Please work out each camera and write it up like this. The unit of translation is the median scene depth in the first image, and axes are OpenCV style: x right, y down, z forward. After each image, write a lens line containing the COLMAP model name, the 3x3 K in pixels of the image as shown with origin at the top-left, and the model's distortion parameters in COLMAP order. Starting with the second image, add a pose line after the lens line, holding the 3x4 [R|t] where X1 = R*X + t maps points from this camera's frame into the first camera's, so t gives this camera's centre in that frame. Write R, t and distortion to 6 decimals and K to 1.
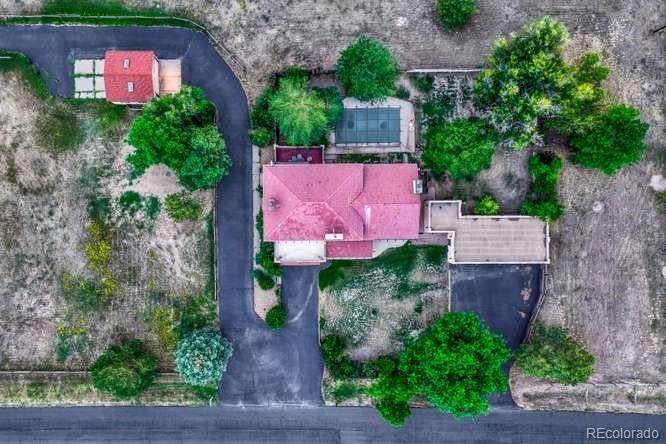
lens RADIAL K [[485.0, 0, 315.2], [0, 485.0, 218.2], [0, 0, 1]] dist [0.013238, -0.000867]
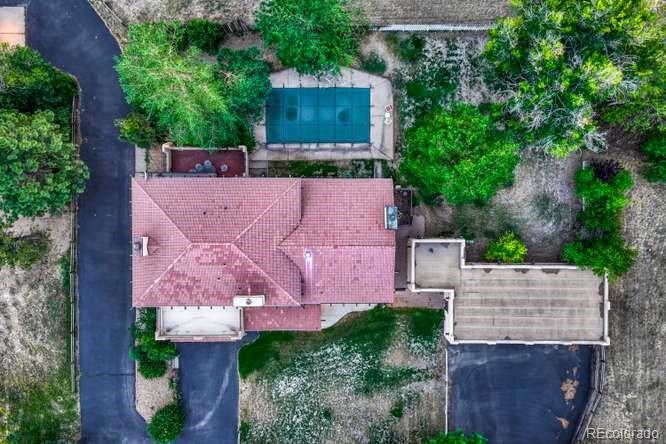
lens RADIAL K [[530.3, 0, 335.1], [0, 530.3, 224.8], [0, 0, 1]] dist [0.021950, -0.004018]
pose [[0.999899, 0.009182, 0.010805, 0.124167], [-0.009163, 0.999956, -0.001807, -0.049824], [-0.010822, 0.001708, 0.999940, 0.319792]]
